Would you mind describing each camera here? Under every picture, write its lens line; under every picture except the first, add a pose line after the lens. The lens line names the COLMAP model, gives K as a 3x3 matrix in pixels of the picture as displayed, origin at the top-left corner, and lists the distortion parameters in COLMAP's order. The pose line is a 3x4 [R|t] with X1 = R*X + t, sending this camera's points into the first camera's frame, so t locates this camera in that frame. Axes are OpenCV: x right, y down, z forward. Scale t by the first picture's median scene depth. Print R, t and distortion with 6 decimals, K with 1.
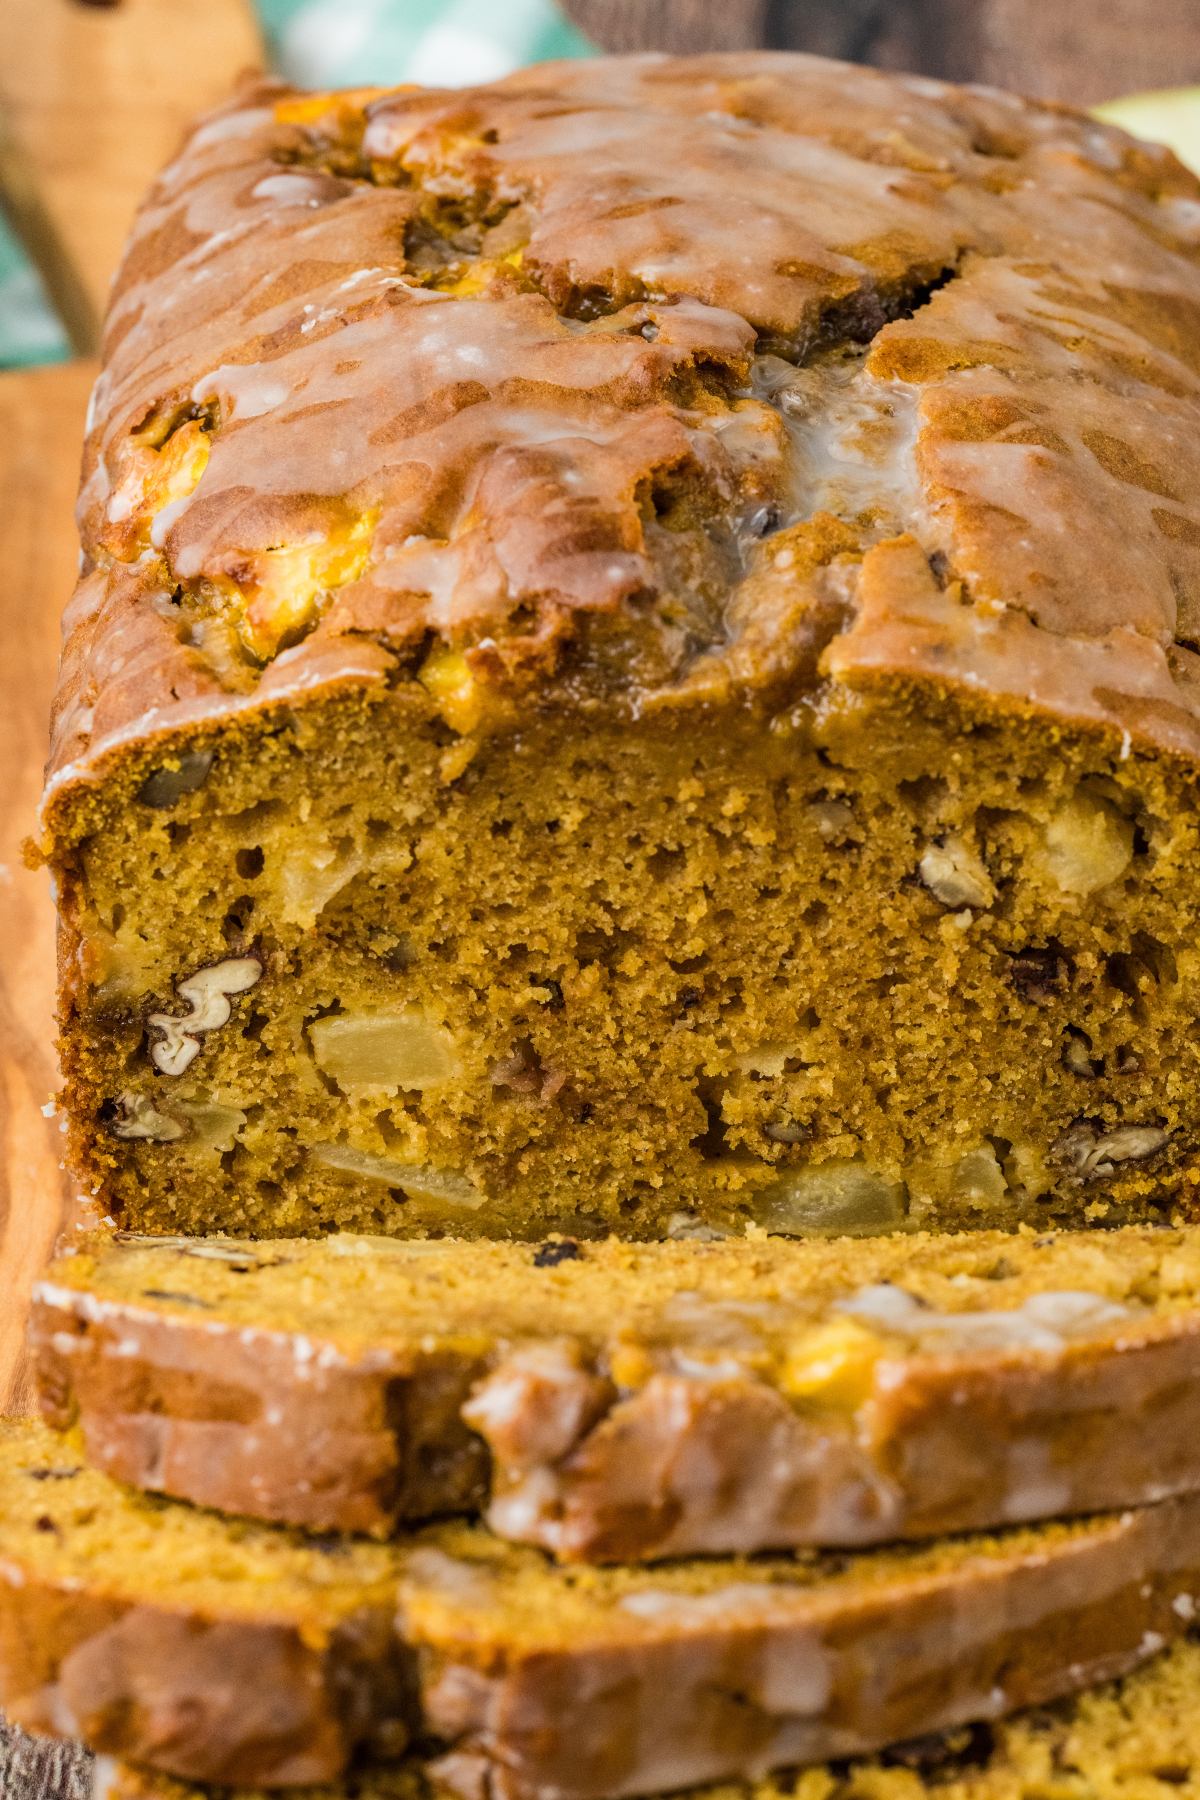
lens RADIAL K [[6028.2, 0, 643.5], [0, 6028.2, 902.0], [0, 0, 1]] dist [-0.031898, 1.552012]
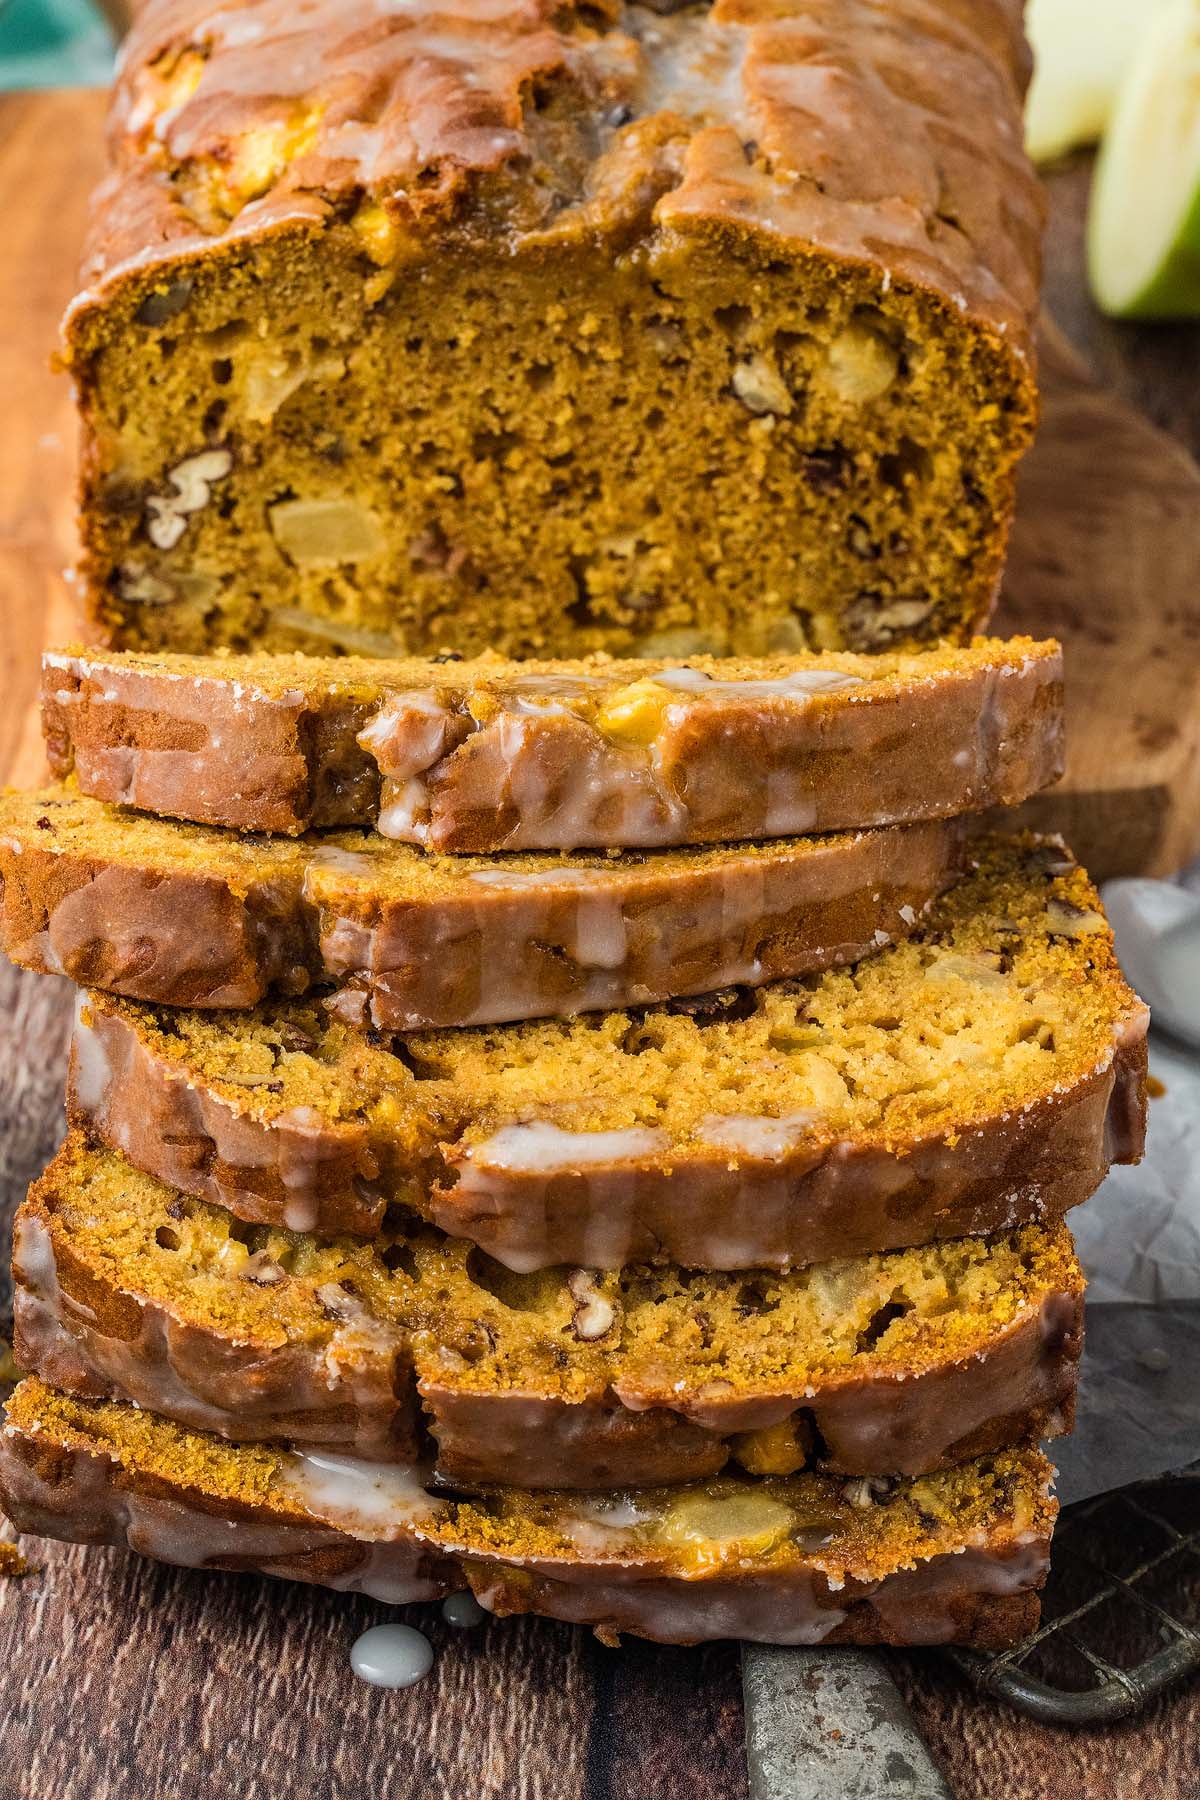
lens RADIAL K [[5804.8, 0, 600.0], [0, 5804.8, 900.0], [0, 0, 1]] dist [-0.025997, 1.923556]
pose [[0.999116, 0.016945, -0.038473, 0.067165], [-0.017716, 0.999647, -0.019793, 0.131825], [0.038124, 0.020457, 0.999064, -0.254064]]
